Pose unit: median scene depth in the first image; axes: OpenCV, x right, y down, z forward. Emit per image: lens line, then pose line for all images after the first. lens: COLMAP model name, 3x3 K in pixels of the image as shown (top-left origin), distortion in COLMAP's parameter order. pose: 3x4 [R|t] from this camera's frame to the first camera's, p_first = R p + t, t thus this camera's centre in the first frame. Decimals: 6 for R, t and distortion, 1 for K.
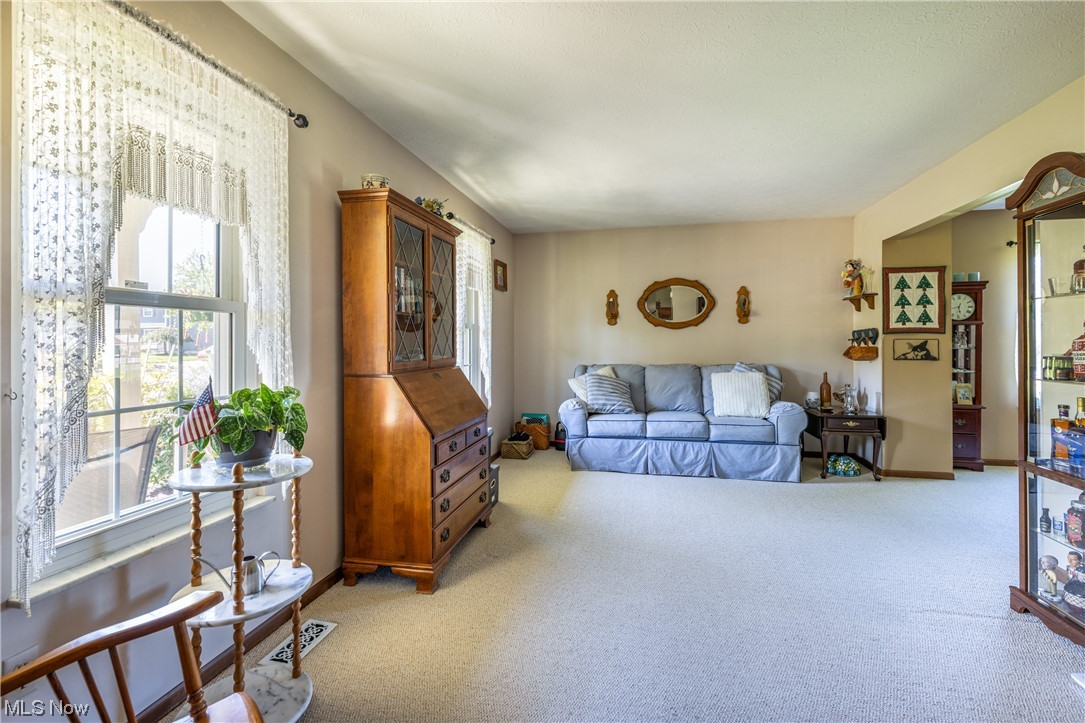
lens RADIAL K [[484.3, 0, 543.5], [0, 484.3, 345.0], [0, 0, 1]] dist [-0.001317, -0.000311]
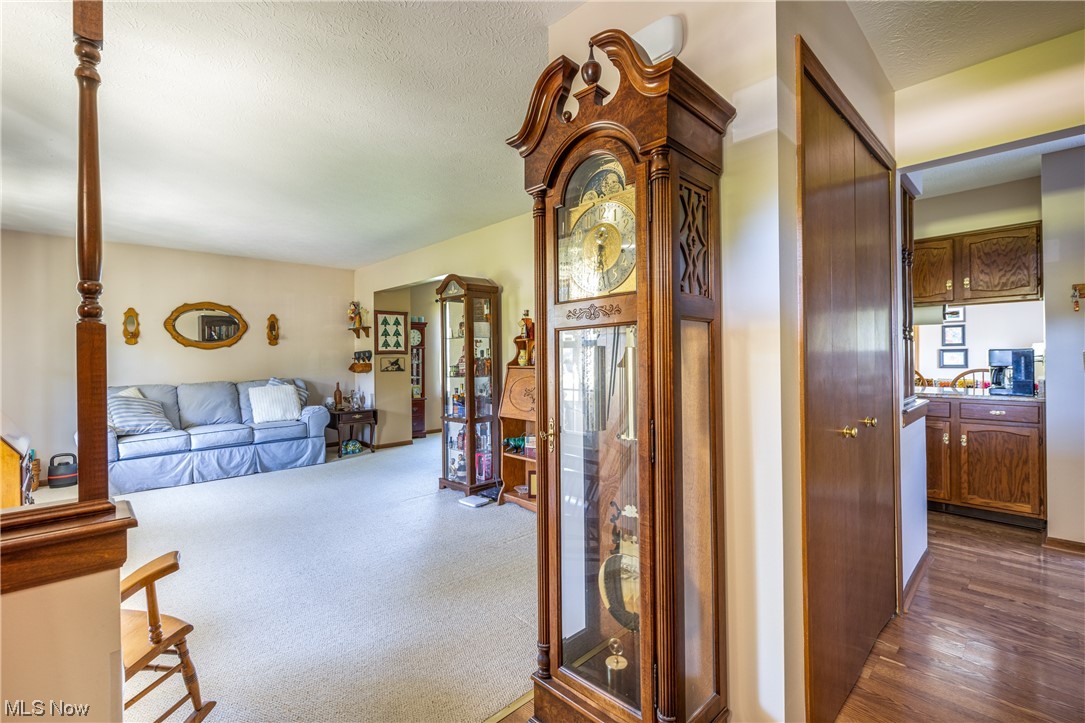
lens RADIAL K [[484.3, 0, 543.5], [0, 484.3, 345.0], [0, 0, 1]] dist [-0.001317, -0.000311]
pose [[0.552637, 0.015857, 0.833271, -0.253227], [0.015105, 0.999464, -0.029037, -0.000579], [-0.833285, 0.028633, 0.552101, -0.256748]]
